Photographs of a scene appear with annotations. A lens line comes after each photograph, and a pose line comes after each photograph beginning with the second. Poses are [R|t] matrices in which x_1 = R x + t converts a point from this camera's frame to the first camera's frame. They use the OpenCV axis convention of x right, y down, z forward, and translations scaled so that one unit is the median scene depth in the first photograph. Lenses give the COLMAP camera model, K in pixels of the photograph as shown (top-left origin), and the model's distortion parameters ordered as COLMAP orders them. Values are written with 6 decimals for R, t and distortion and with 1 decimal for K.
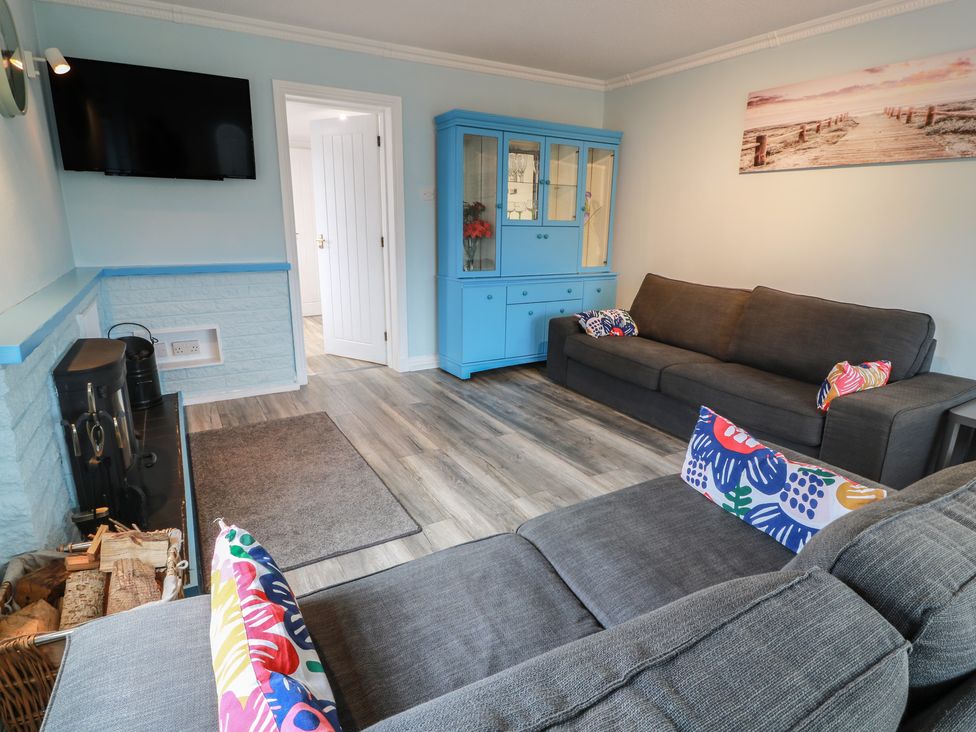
lens RADIAL K [[524.6, 0, 486.0], [0, 524.6, 361.9], [0, 0, 1]] dist [0.005577, -0.014545]
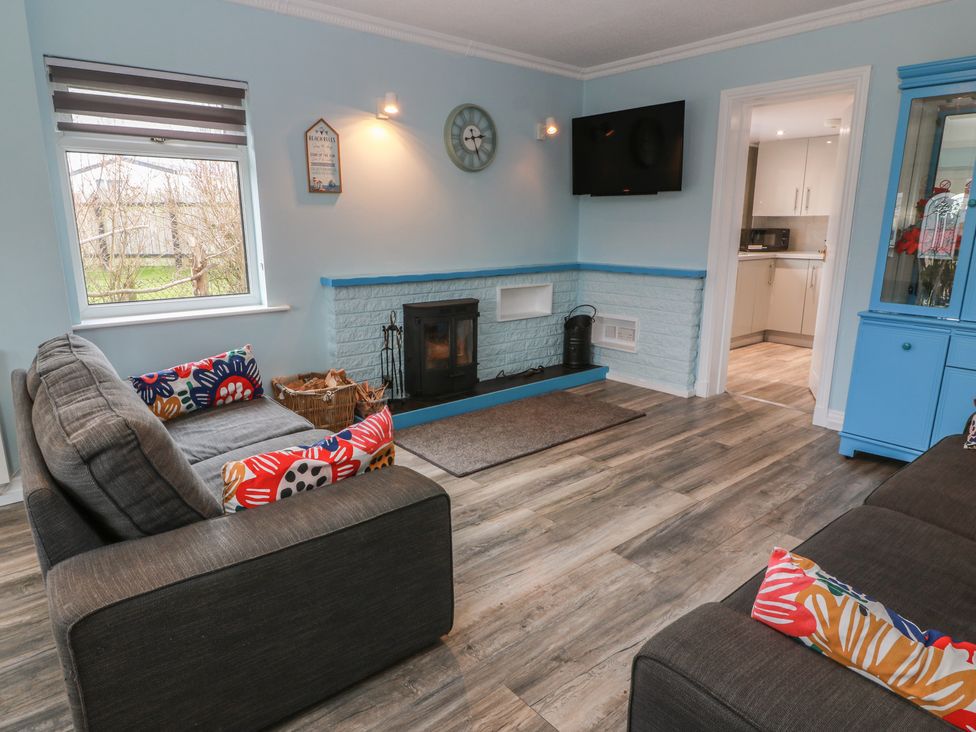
lens RADIAL K [[601.3, 0, 499.0], [0, 601.3, 364.9], [0, 0, 1]] dist [-0.006472, -0.002454]
pose [[0.183582, 0.209250, -0.960475, 0.739019], [-0.257180, 0.953272, 0.158525, -0.107824], [0.948766, 0.217913, 0.228819, 0.444850]]
